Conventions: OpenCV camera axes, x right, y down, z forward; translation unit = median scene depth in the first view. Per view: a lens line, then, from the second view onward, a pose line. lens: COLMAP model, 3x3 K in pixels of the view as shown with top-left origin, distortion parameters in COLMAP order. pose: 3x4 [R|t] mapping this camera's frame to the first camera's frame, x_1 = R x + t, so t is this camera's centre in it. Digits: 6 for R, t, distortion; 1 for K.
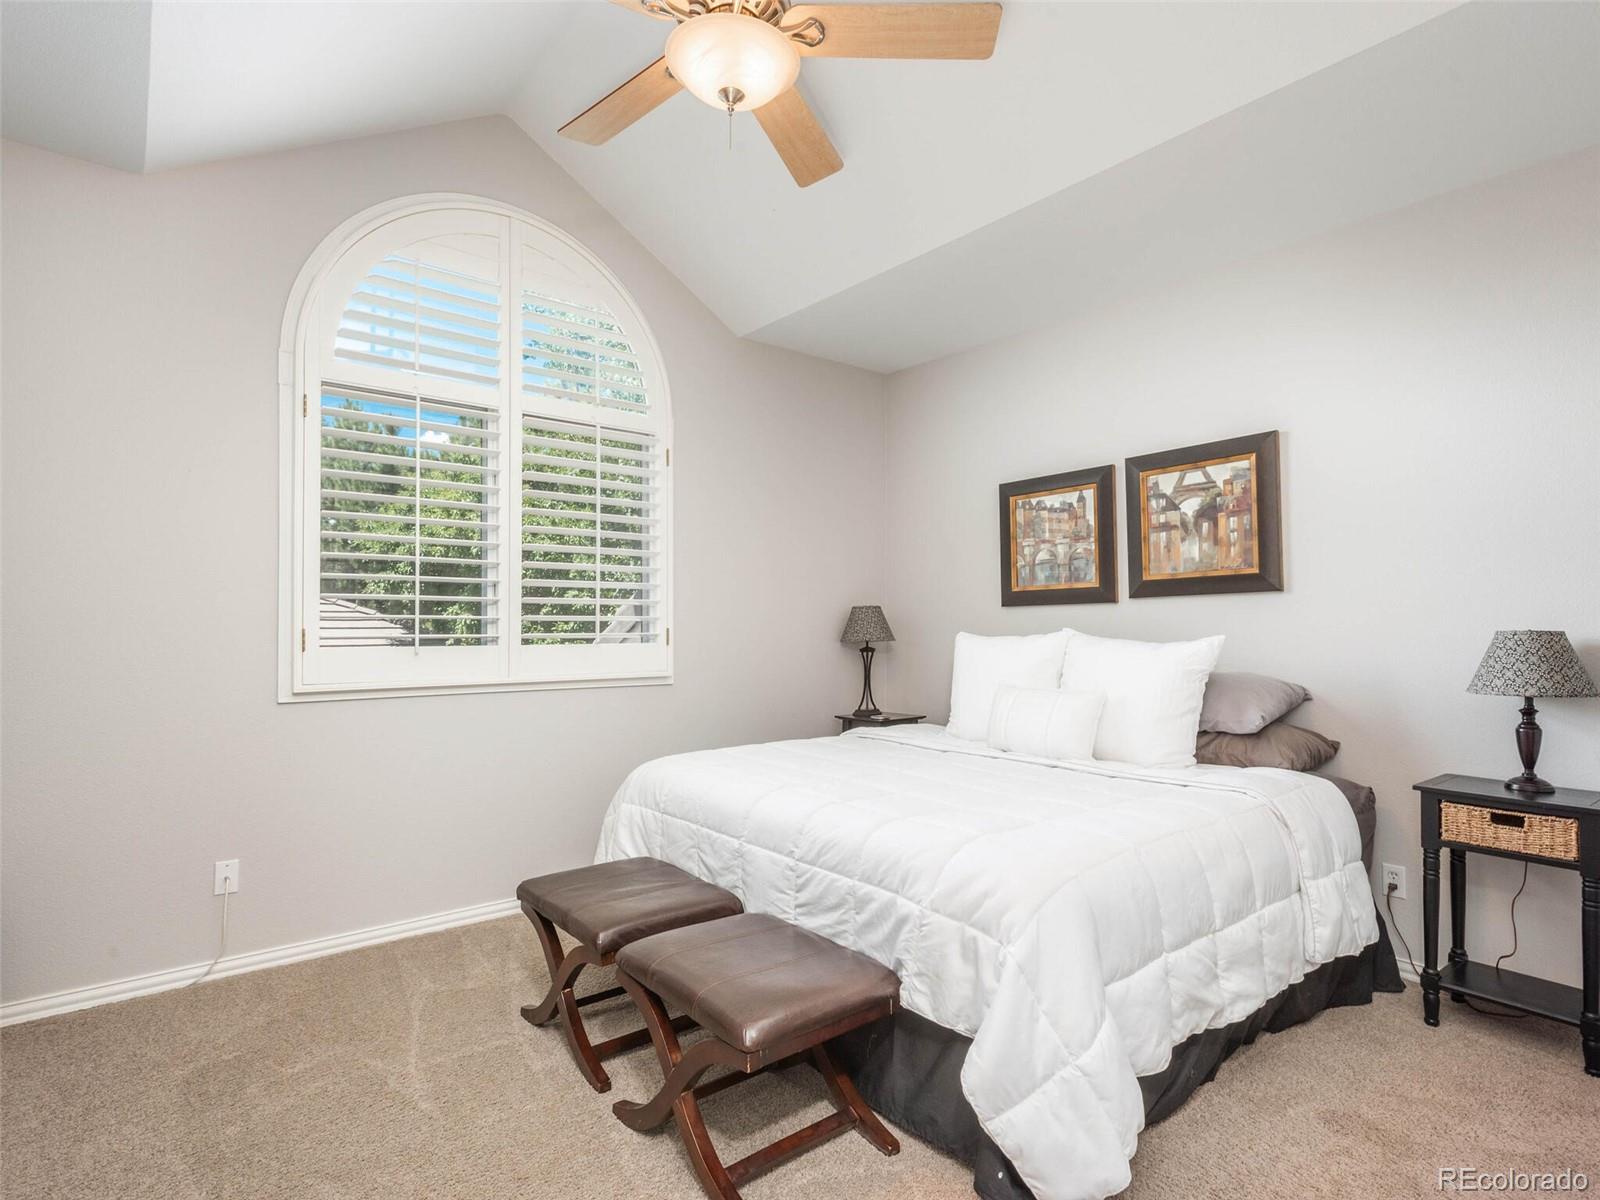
lens RADIAL K [[843.8, 0, 804.8], [0, 843.8, 603.7], [0, 0, 1]] dist [0.022418, -0.001479]
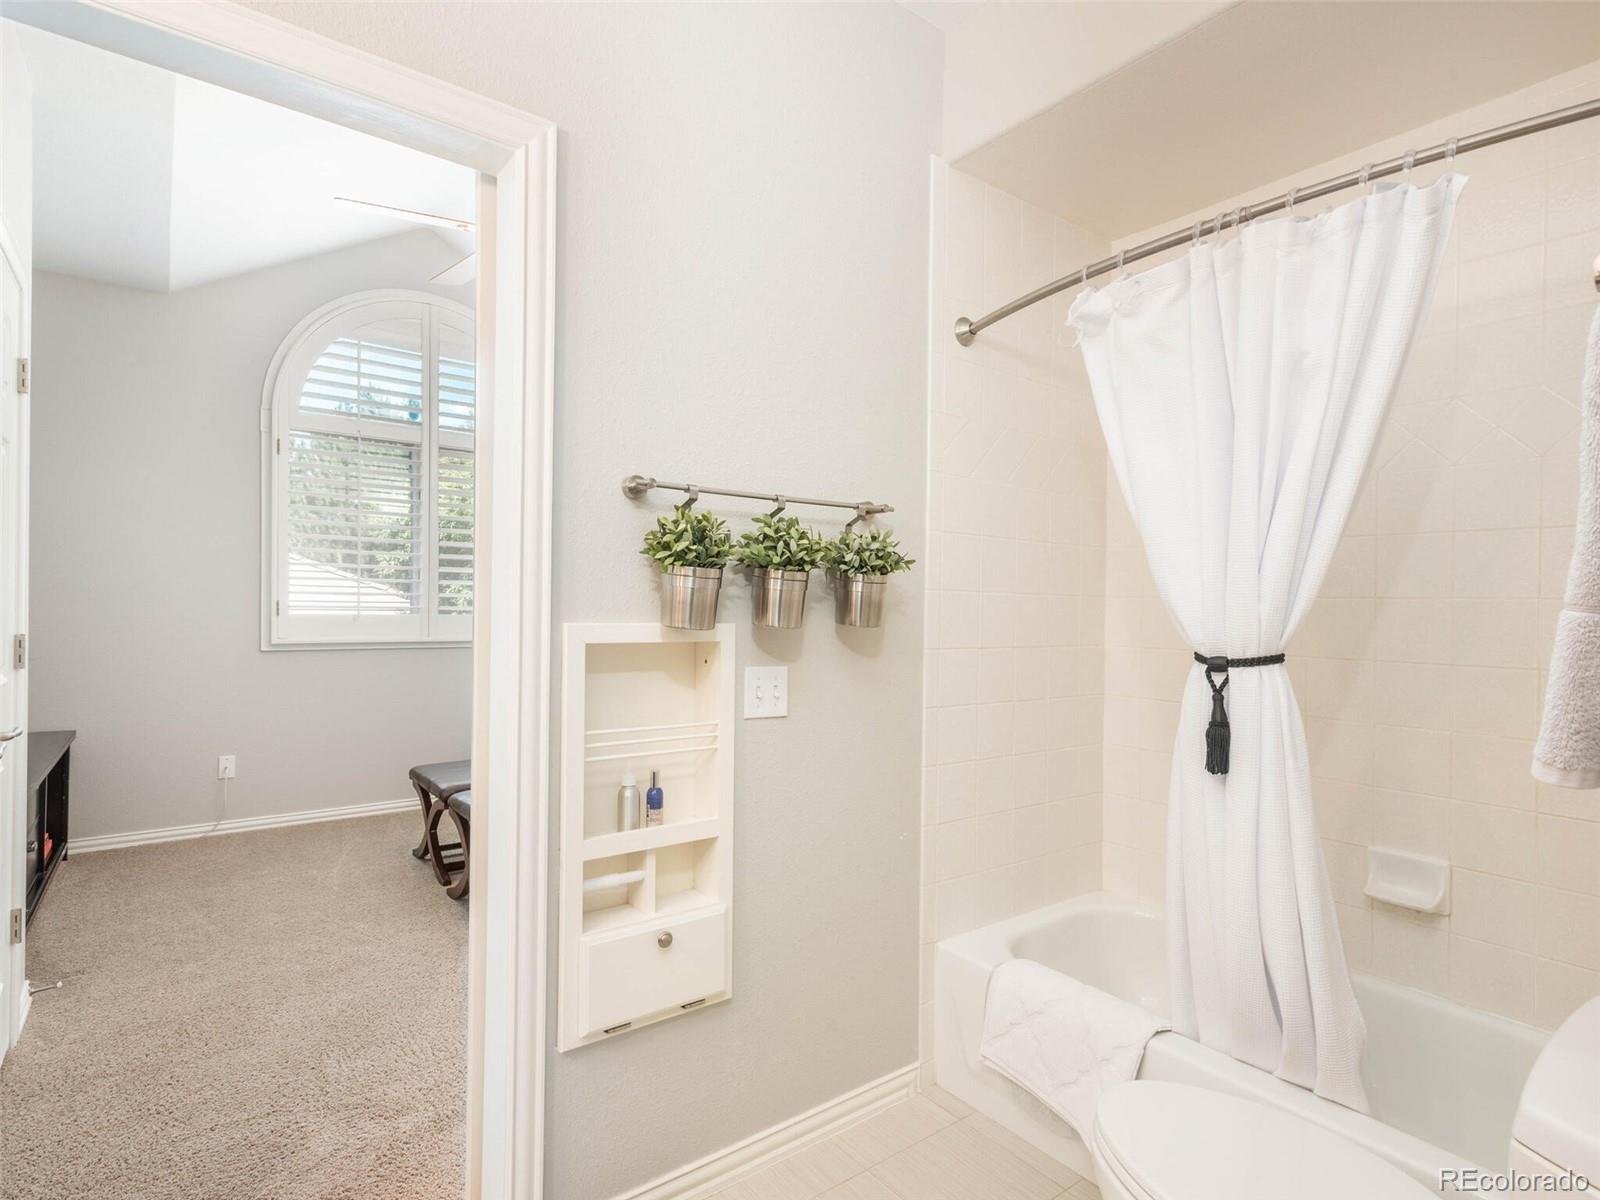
lens RADIAL K [[843.8, 0, 804.8], [0, 843.8, 603.7], [0, 0, 1]] dist [0.022418, -0.001479]
pose [[0.999389, 0.012466, -0.032650, 0.371650], [-0.011729, 0.999674, 0.022674, -0.008873], [0.032922, -0.022277, 0.999210, -0.441021]]
